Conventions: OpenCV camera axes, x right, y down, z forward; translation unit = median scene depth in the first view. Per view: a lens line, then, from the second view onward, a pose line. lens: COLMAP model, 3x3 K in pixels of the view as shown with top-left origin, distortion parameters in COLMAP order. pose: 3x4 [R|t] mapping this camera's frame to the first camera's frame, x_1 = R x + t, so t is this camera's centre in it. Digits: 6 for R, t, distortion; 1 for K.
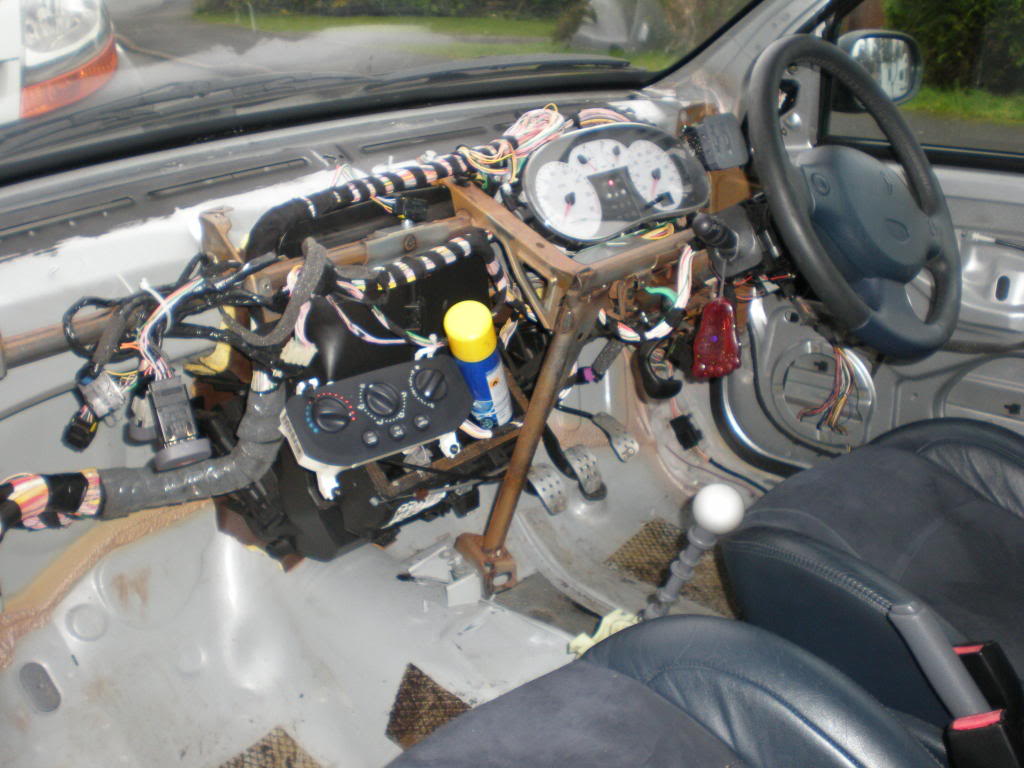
lens RADIAL K [[1149.8, 0, 512.0], [0, 1149.8, 384.0], [0, 0, 1]] dist [-0.051449, -0.215970]
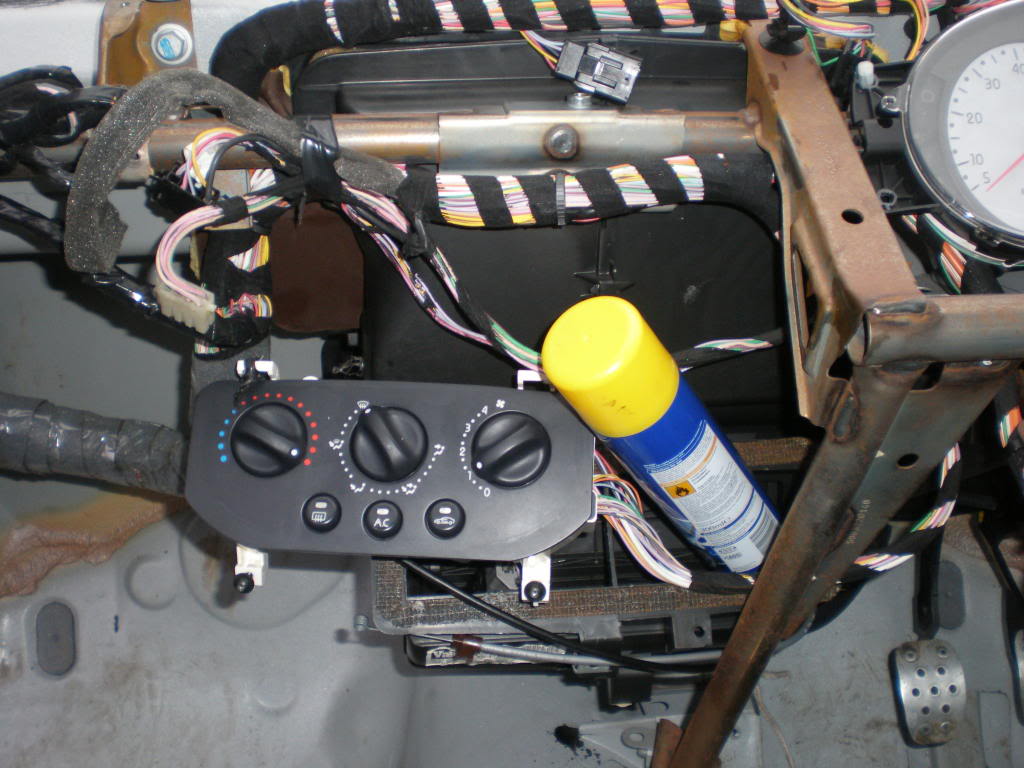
lens RADIAL K [[1149.8, 0, 512.0], [0, 1149.8, 384.0], [0, 0, 1]] dist [-0.051449, -0.215970]
pose [[0.735621, 0.319426, -0.597351, 0.064868], [-0.268910, 0.947081, 0.175283, -0.034324], [0.621730, 0.031692, 0.782590, 0.203600]]
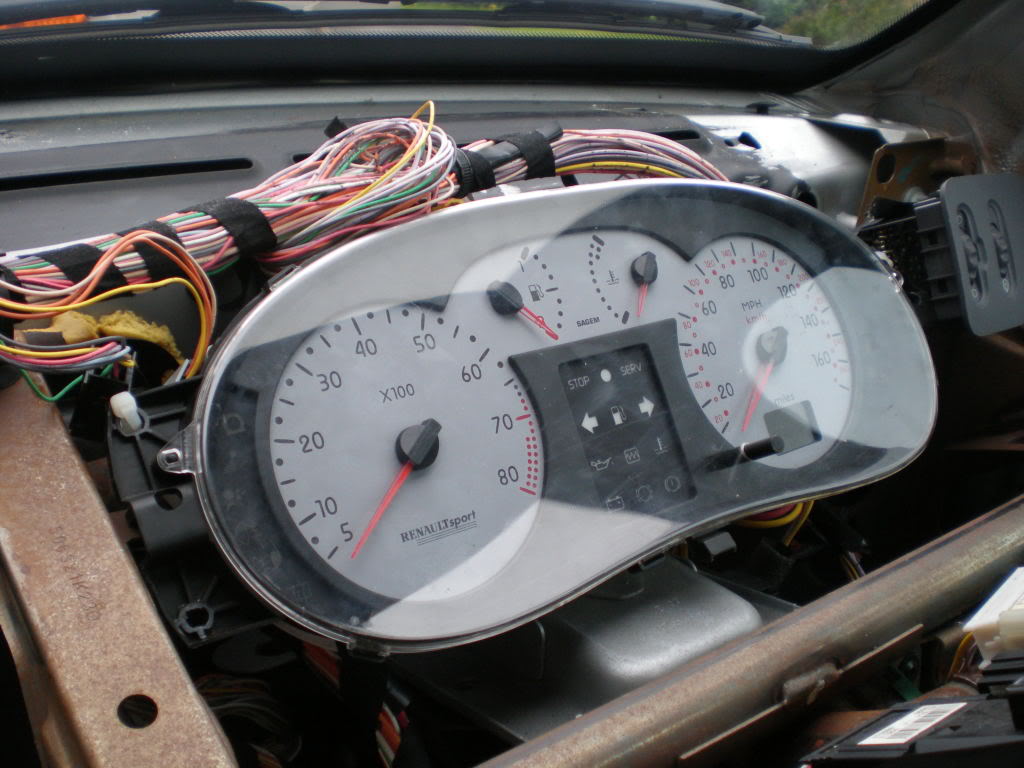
lens RADIAL K [[1149.8, 0, 512.0], [0, 1149.8, 384.0], [0, 0, 1]] dist [-0.051449, -0.215970]
pose [[0.979616, 0.117512, -0.162918, 0.042389], [-0.117592, 0.993020, 0.009192, -0.065485], [0.162861, 0.010153, 0.986597, 0.261718]]
